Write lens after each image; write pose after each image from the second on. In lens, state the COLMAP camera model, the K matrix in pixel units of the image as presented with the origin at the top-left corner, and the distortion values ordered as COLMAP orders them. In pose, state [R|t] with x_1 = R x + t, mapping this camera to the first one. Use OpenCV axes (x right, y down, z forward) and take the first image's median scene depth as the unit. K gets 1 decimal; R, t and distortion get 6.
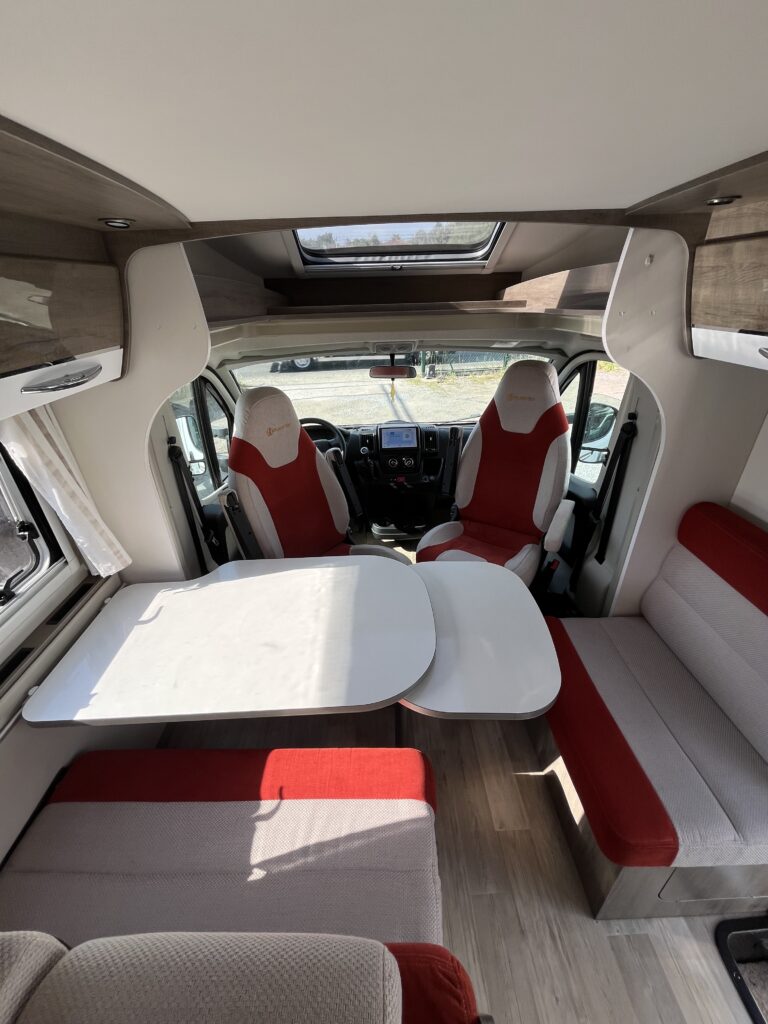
lens RADIAL K [[412.9, 0, 388.0], [0, 412.9, 512.5], [0, 0, 1]] dist [-0.003114, 0.000363]
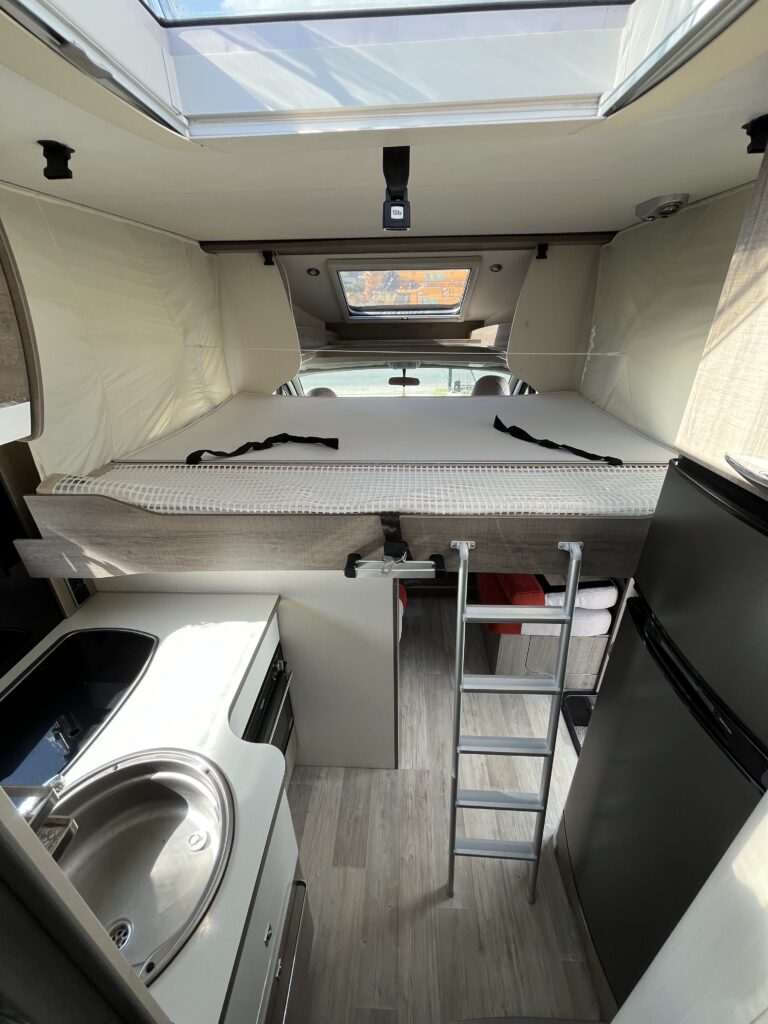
lens RADIAL K [[412.9, 0, 388.1], [0, 412.9, 512.6], [0, 0, 1]] dist [-0.003114, 0.000363]
pose [[0.996457, 0.046902, -0.069807, 0.106701], [-0.049148, 0.998316, -0.030804, 0.244421], [0.068245, 0.034126, 0.997085, -0.639487]]
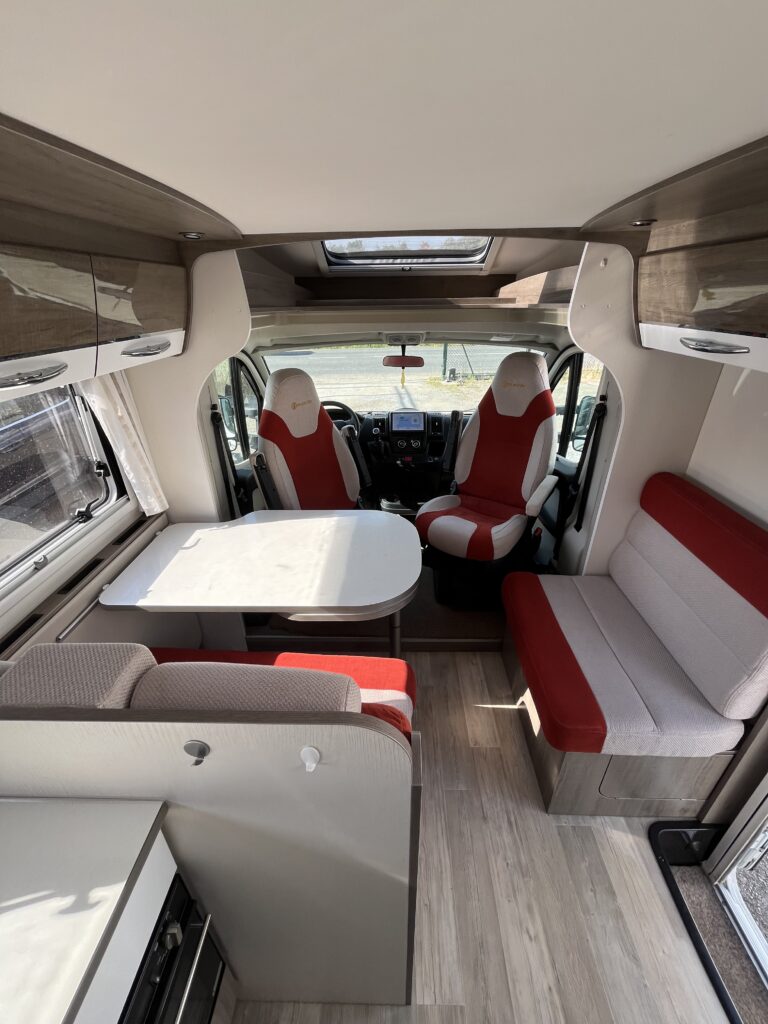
lens RADIAL K [[412.9, 0, 388.2], [0, 412.9, 512.5], [0, 0, 1]] dist [-0.003114, 0.000363]
pose [[0.998198, 0.039287, -0.045367, 0.049504], [-0.039831, 0.999144, -0.011154, 0.116522], [0.044890, 0.012941, 0.998908, -0.169811]]
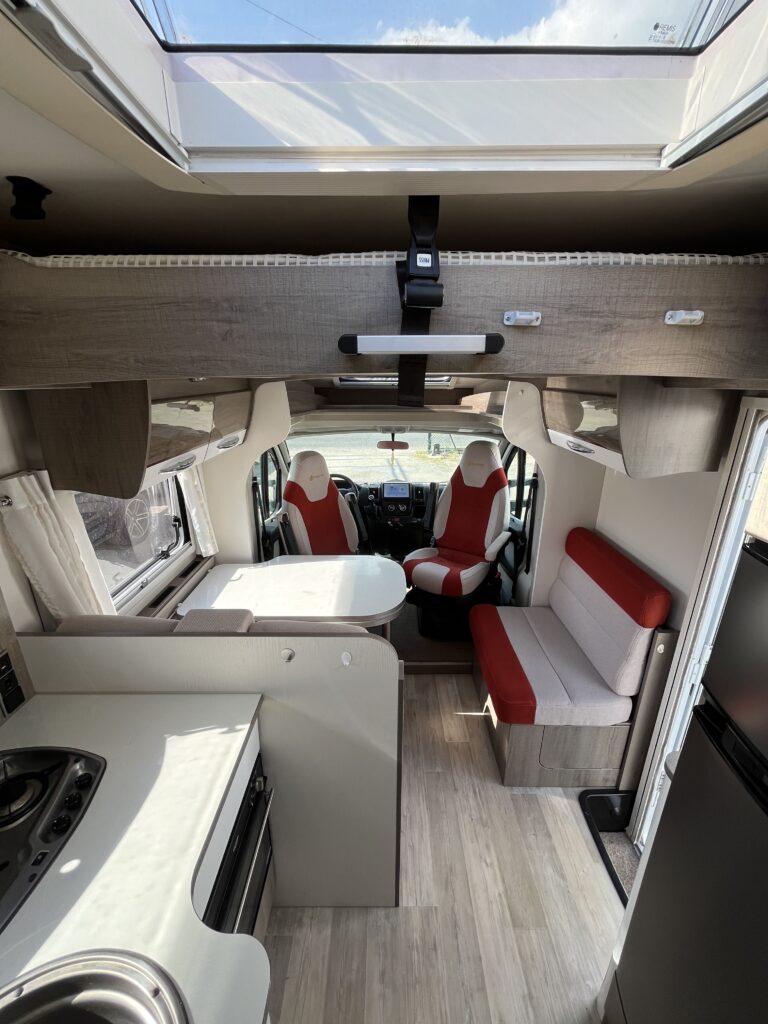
lens RADIAL K [[412.9, 0, 388.3], [0, 412.9, 512.6], [0, 0, 1]] dist [-0.003114, 0.000363]
pose [[0.998969, 0.038824, -0.023522, 0.051607], [-0.042328, 0.983888, -0.173704, 0.203979], [0.016399, 0.174520, 0.984517, -0.547045]]
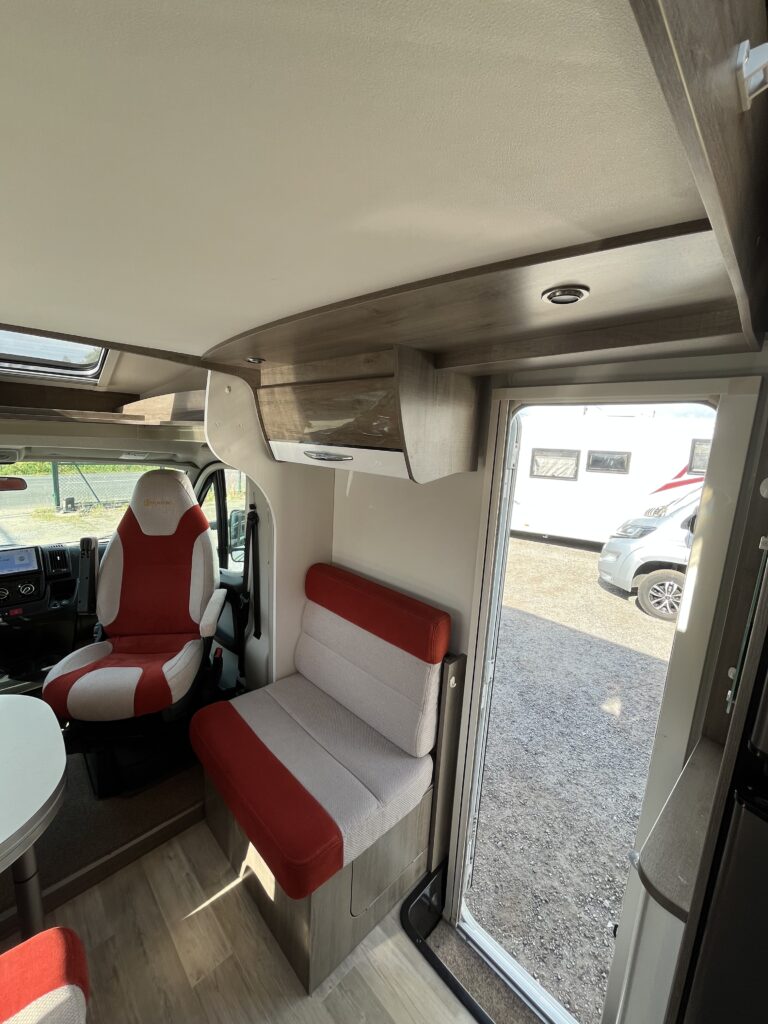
lens RADIAL K [[412.9, 0, 388.1], [0, 412.9, 512.3], [0, 0, 1]] dist [-0.003114, 0.000363]
pose [[0.731291, -0.059644, 0.679453, 0.041158], [0.262778, 0.943907, -0.199968, 0.128526], [-0.629413, 0.324780, 0.705944, -0.120954]]
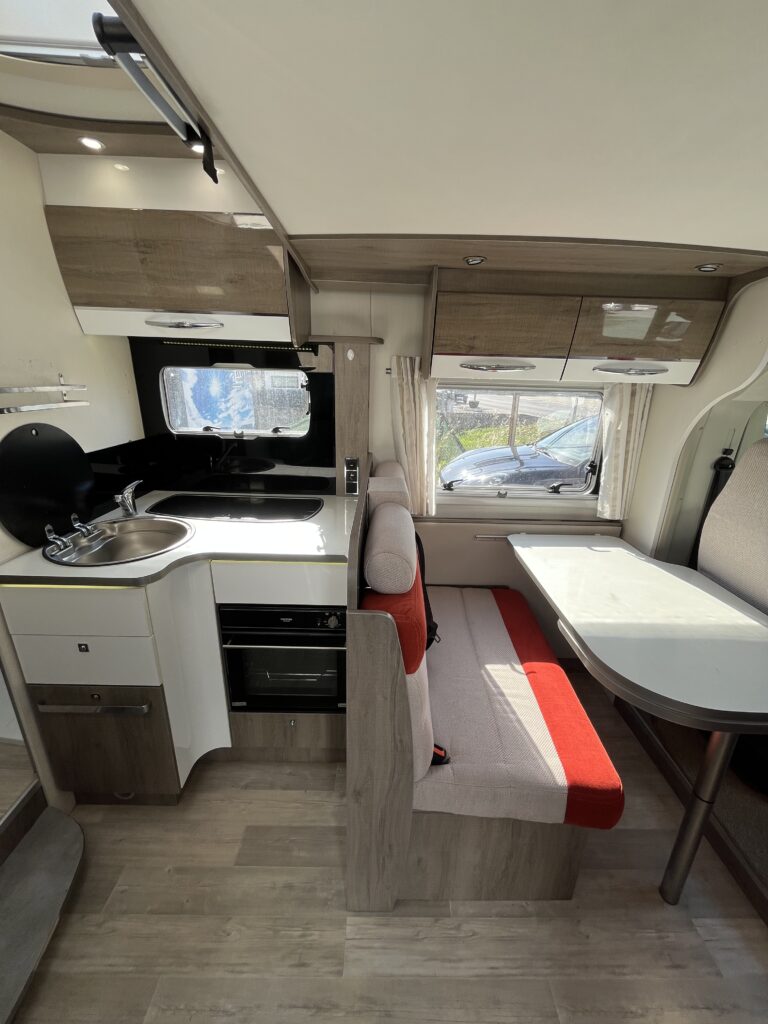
lens RADIAL K [[412.9, 0, 387.7], [0, 412.9, 512.6], [0, 0, 1]] dist [-0.003114, 0.000363]
pose [[-0.035310, 0.339621, -0.939899, 0.538887], [-0.499682, 0.808488, 0.310909, 0.061752], [0.865489, 0.480629, 0.141154, 0.125474]]
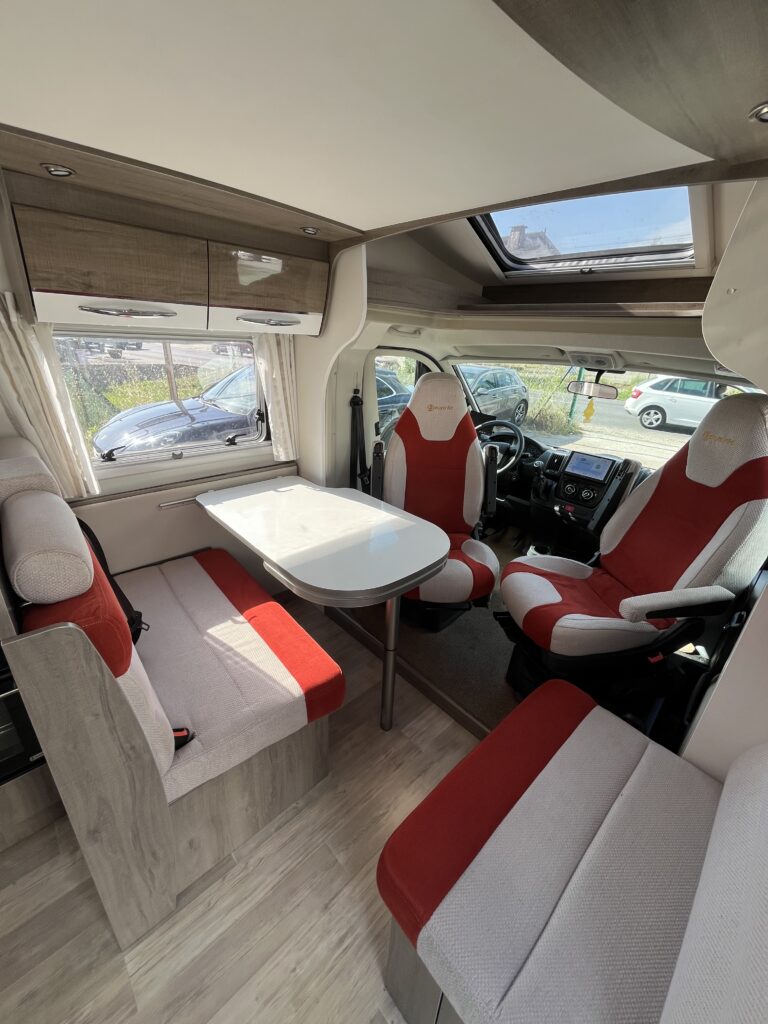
lens RADIAL K [[412.9, 0, 388.5], [0, 412.9, 512.6], [0, 0, 1]] dist [-0.003114, 0.000363]
pose [[0.655549, 0.351746, -0.668230, 0.558021], [-0.420819, 0.904919, 0.063503, 0.054795], [0.627030, 0.239575, 0.741240, 0.124271]]
